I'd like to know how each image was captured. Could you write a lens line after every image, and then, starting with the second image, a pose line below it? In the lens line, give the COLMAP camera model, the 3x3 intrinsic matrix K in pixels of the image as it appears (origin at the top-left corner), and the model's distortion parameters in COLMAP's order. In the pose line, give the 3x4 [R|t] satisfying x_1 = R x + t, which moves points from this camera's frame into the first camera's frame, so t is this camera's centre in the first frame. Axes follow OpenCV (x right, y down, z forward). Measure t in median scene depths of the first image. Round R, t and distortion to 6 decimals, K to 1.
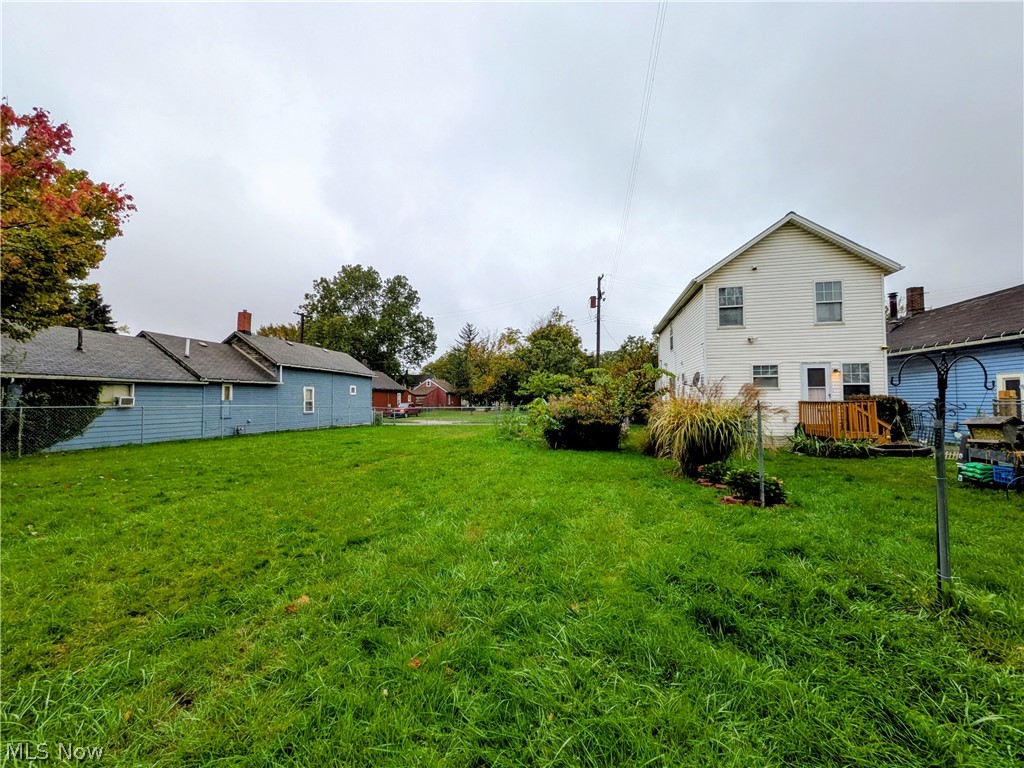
lens RADIAL K [[403.7, 0, 510.4], [0, 403.7, 384.4], [0, 0, 1]] dist [-0.002851, 0.000173]
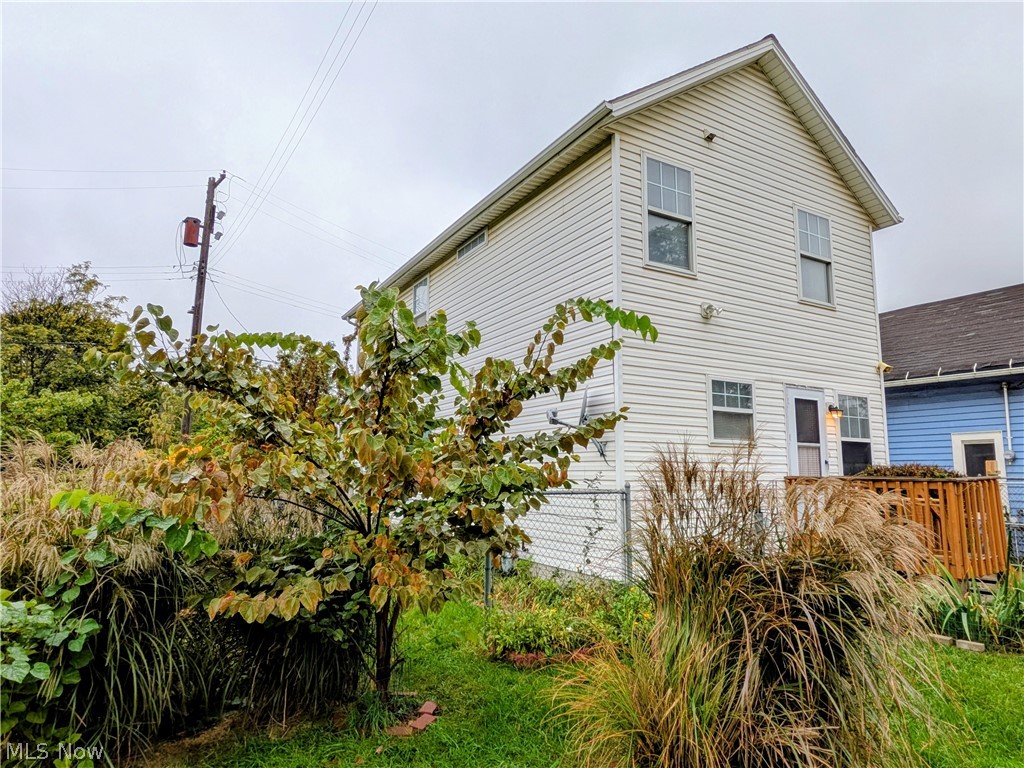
lens RADIAL K [[618.3, 0, 513.6], [0, 618.3, 396.0], [0, 0, 1]] dist [-0.002944, -0.000009]
pose [[0.736232, 0.092973, 0.670312, 0.084887], [-0.038501, 0.994668, -0.095674, 0.030375], [-0.675633, 0.044631, 0.735886, 0.707290]]
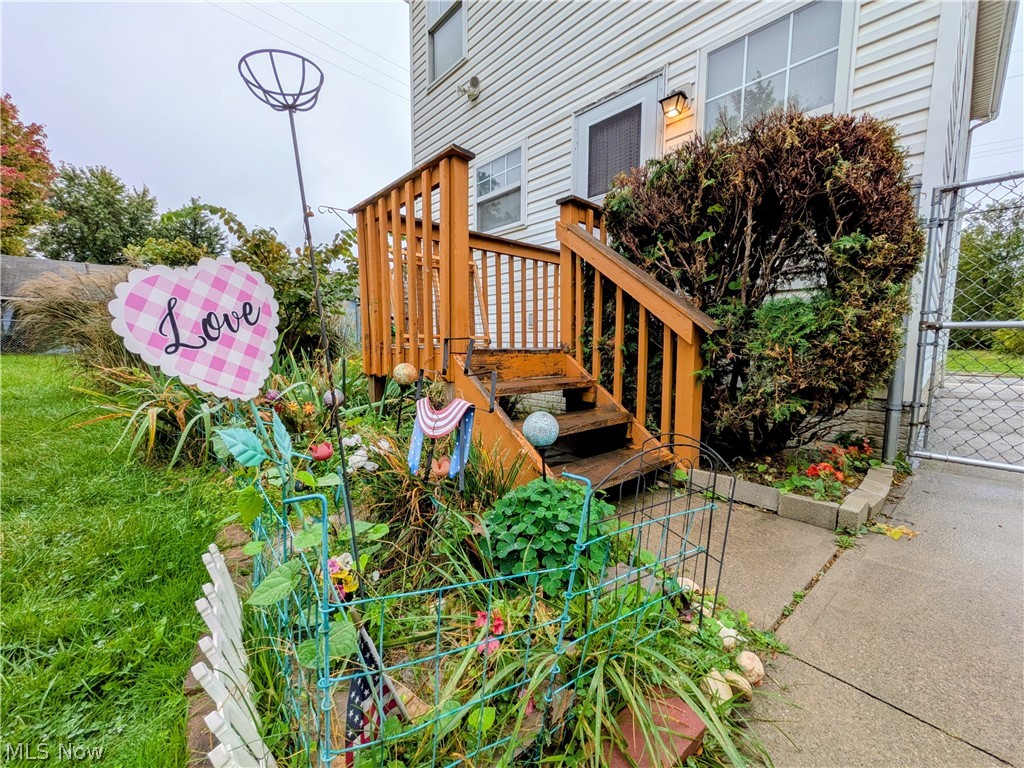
lens RADIAL K [[403.7, 0, 510.4], [0, 403.7, 384.4], [0, 0, 1]] dist [-0.002851, 0.000173]
pose [[0.820143, 0.065456, -0.568403, 0.839949], [0.016728, 0.990267, 0.138173, 0.091850], [0.571914, -0.122830, 0.811065, 0.711381]]
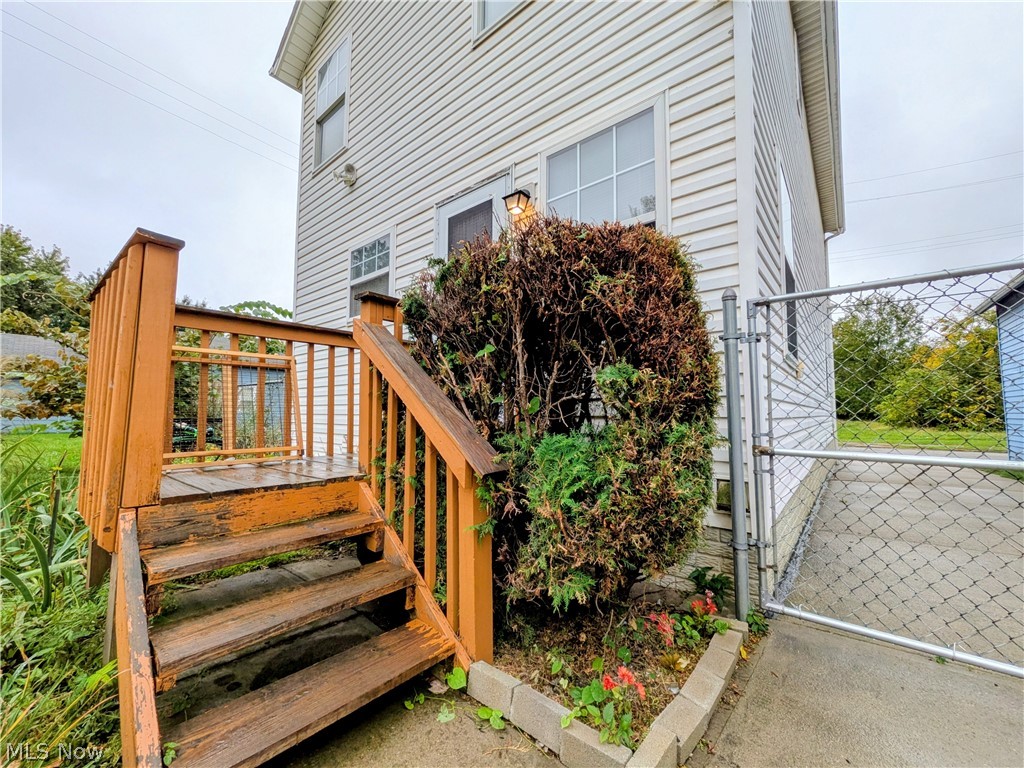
lens RADIAL K [[403.7, 0, 510.4], [0, 403.7, 384.4], [0, 0, 1]] dist [-0.002851, 0.000173]
pose [[0.886332, -0.026481, -0.462293, 0.870441], [0.013251, 0.999405, -0.031843, 0.074886], [0.462861, 0.022098, 0.886155, 0.771905]]
